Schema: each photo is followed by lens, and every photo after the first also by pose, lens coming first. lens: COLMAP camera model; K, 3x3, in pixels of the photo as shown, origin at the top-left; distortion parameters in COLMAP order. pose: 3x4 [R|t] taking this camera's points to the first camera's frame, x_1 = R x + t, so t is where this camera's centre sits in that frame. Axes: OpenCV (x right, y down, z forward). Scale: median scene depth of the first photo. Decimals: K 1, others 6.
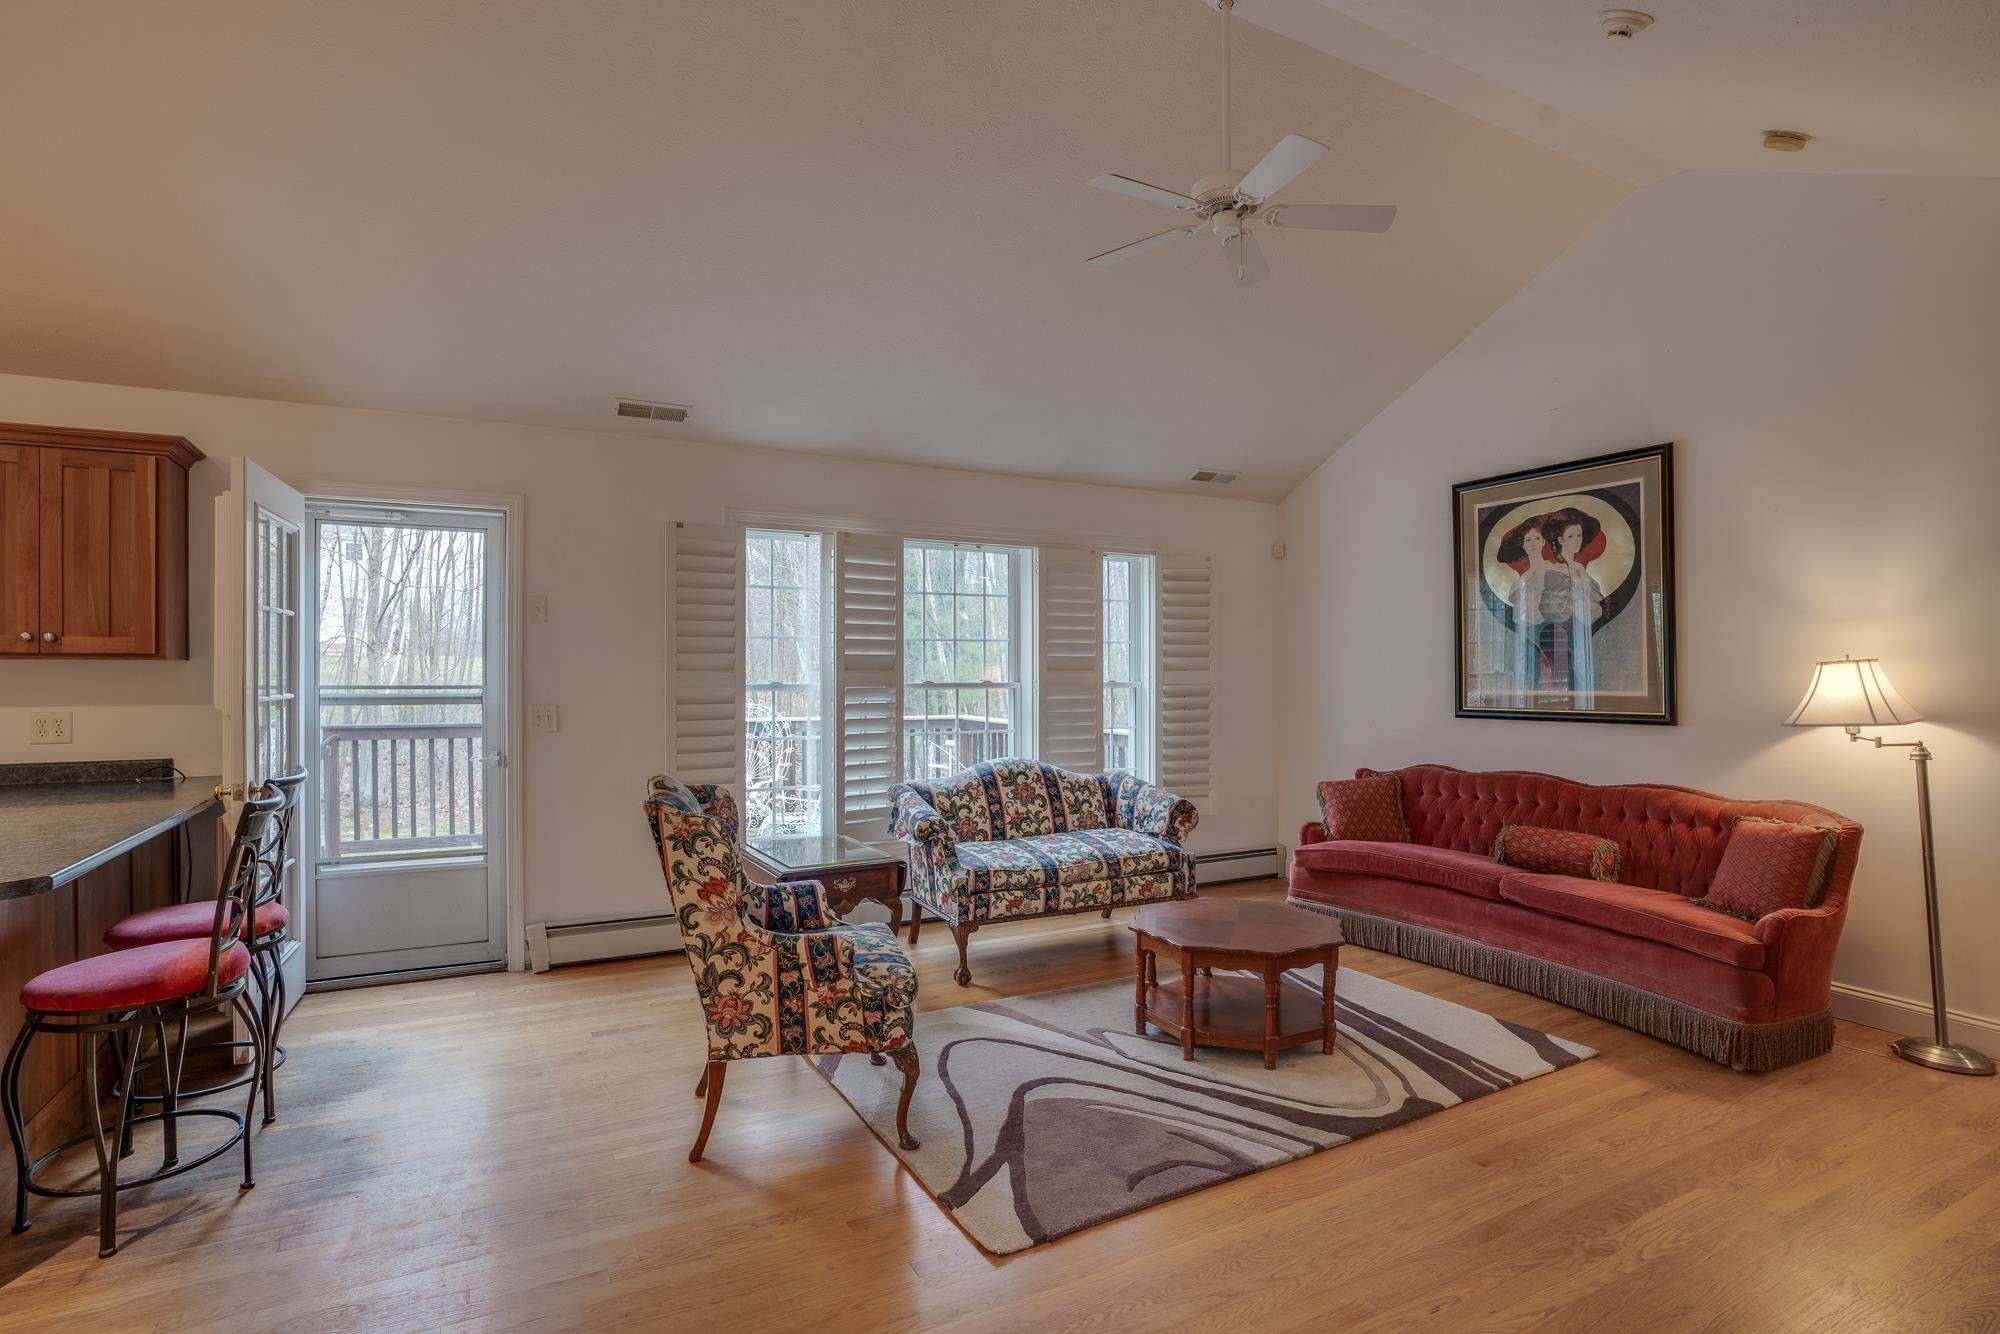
lens RADIAL K [[985.3, 0, 996.3], [0, 985.3, 667.7], [0, 0, 1]] dist [-0.063628, 0.028922]
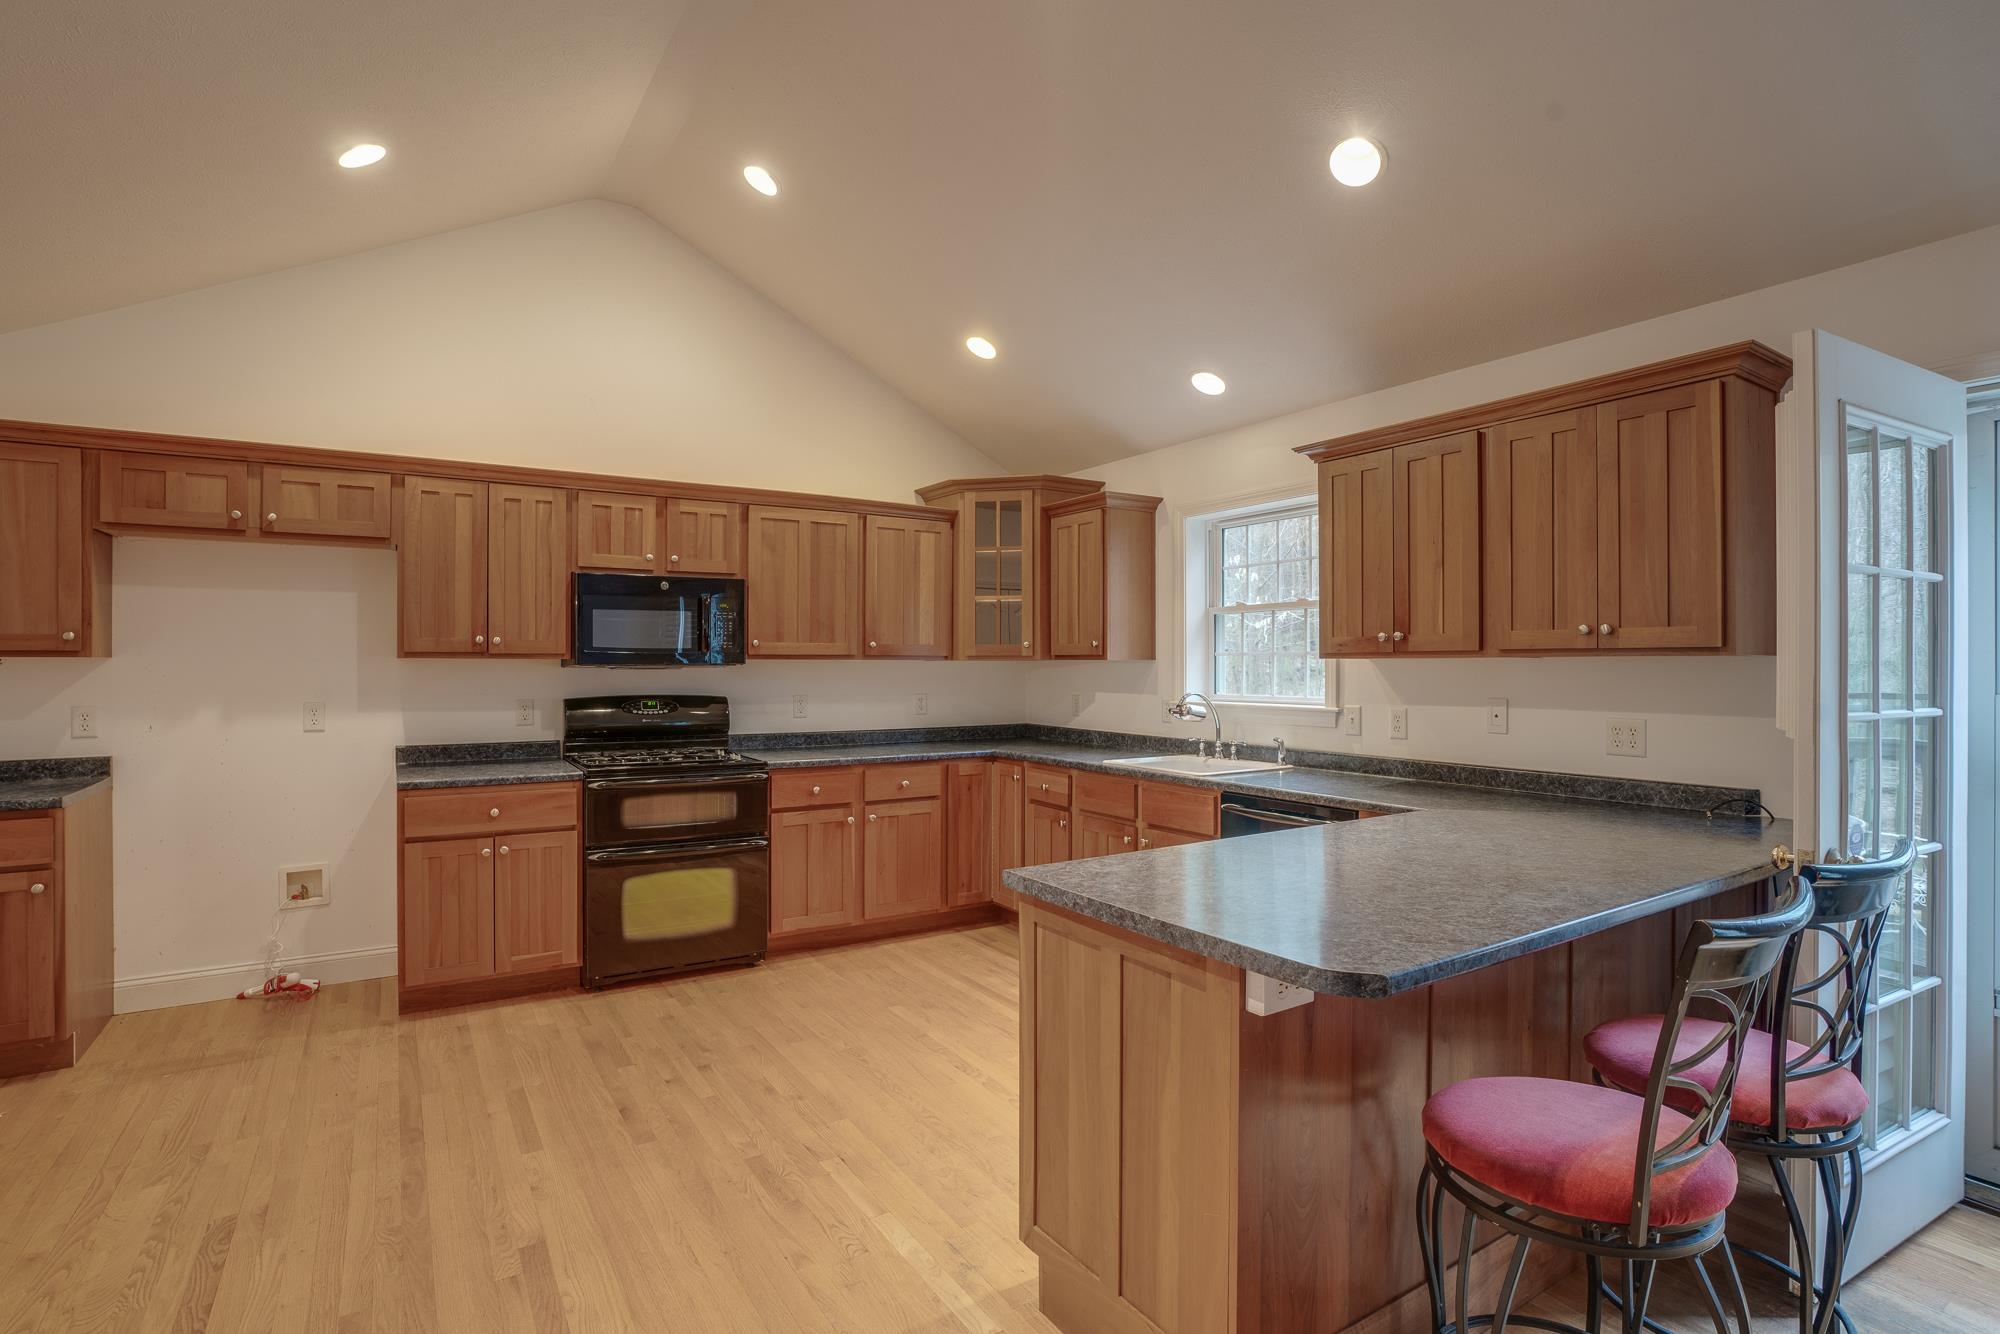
lens RADIAL K [[985.3, 0, 996.3], [0, 985.3, 667.7], [0, 0, 1]] dist [-0.063628, 0.028922]
pose [[0.078677, 0.001784, -0.996899, -0.153623], [0.000906, 0.999998, 0.001861, -0.000448], [0.996900, -0.001050, 0.078675, 0.309846]]
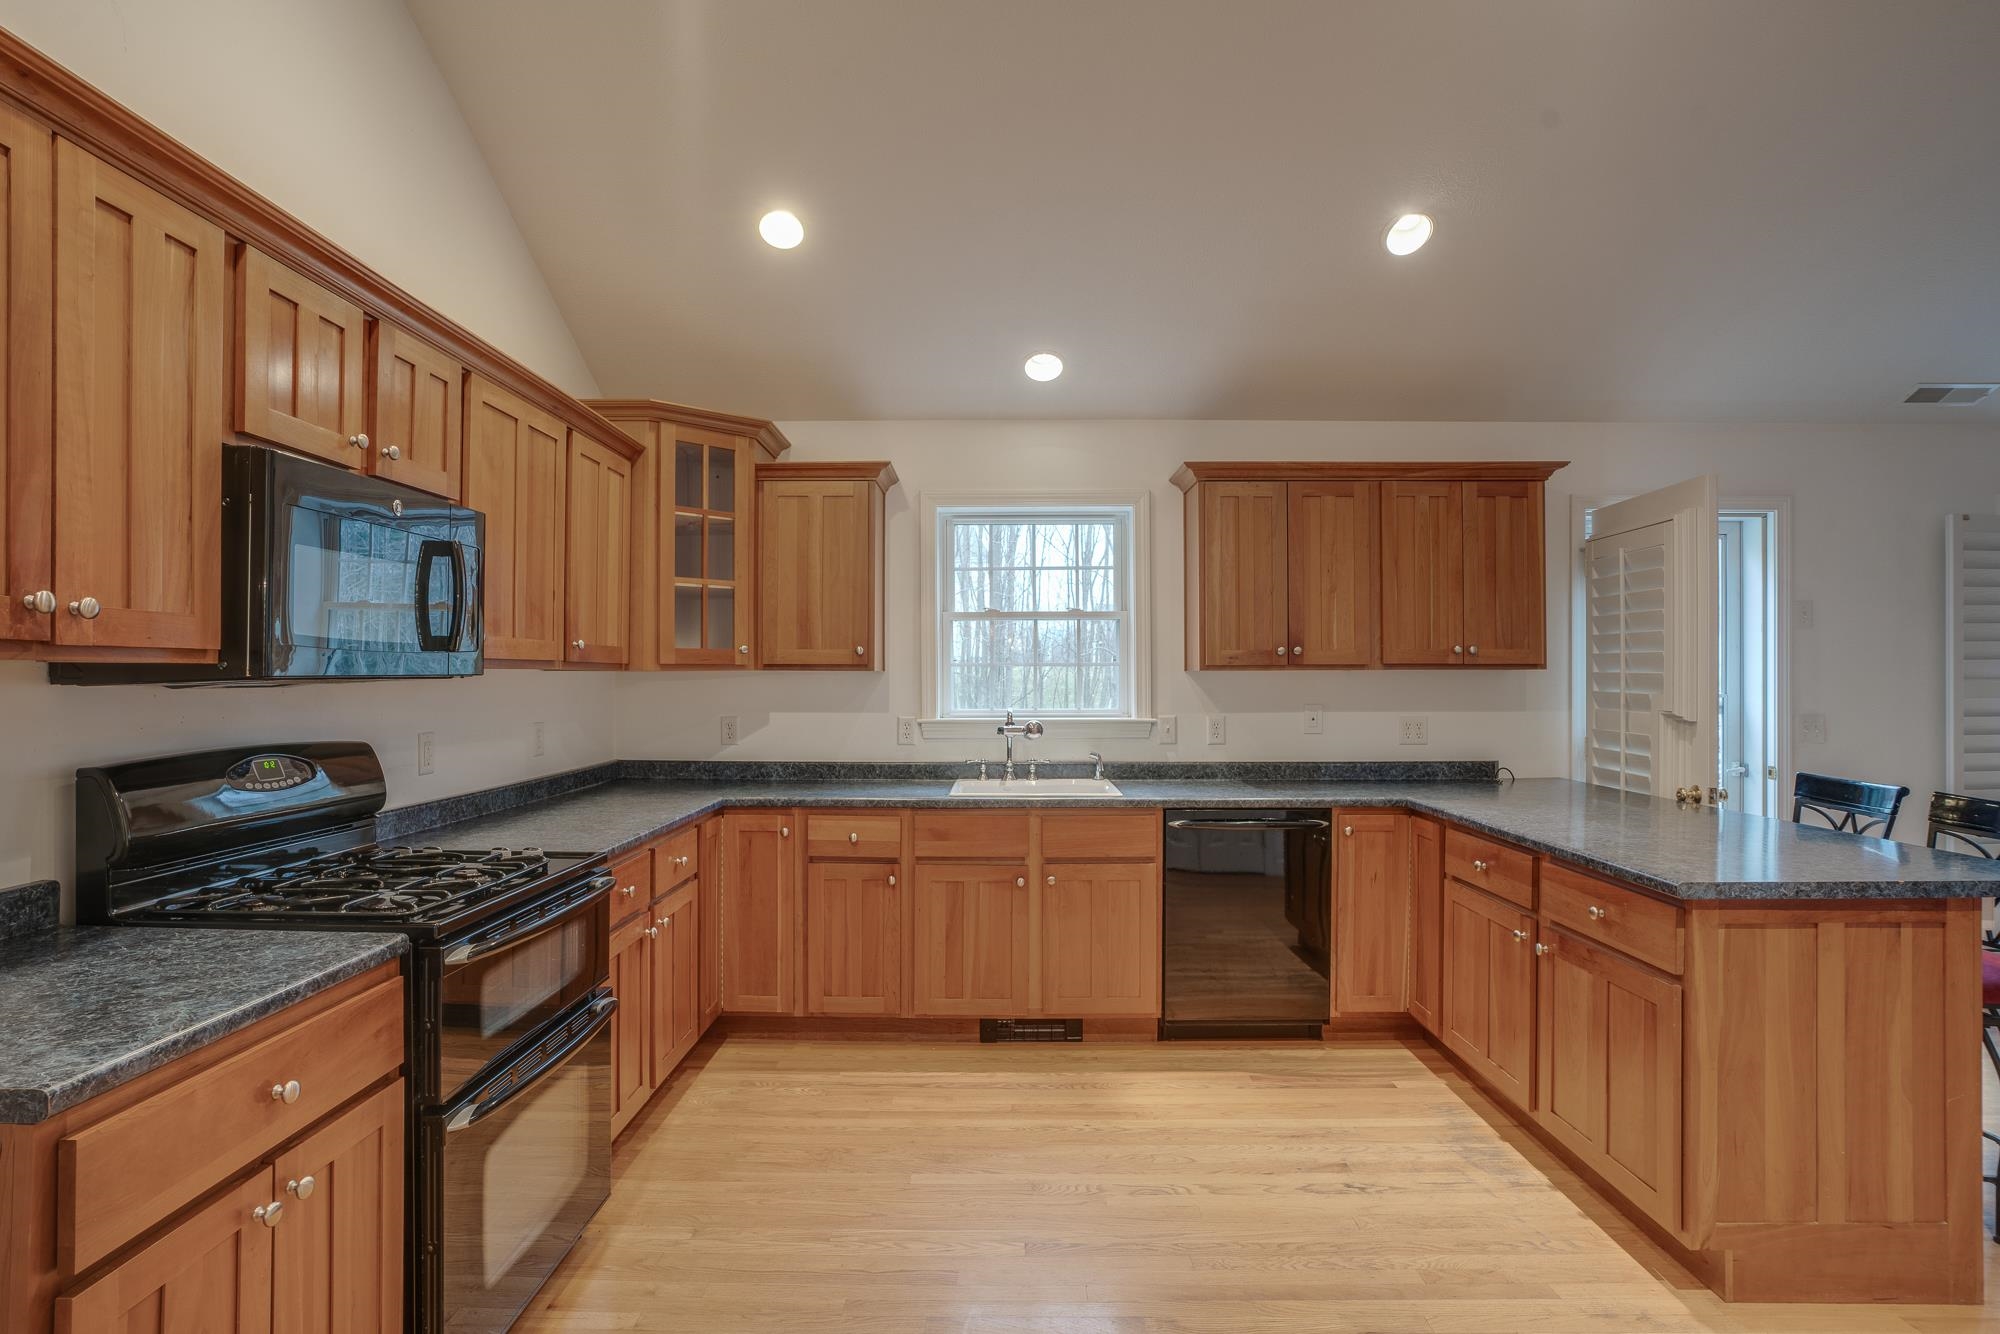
lens RADIAL K [[1038.1, 0, 1000.0], [0, 1038.1, 667.0], [0, 0, 1]] dist [-0.056035, 0.030631]
pose [[0.883920, -0.006867, -0.467587, -0.703763], [0.002542, 0.999948, -0.009880, -0.000943], [0.467631, 0.007544, 0.883892, -0.250153]]
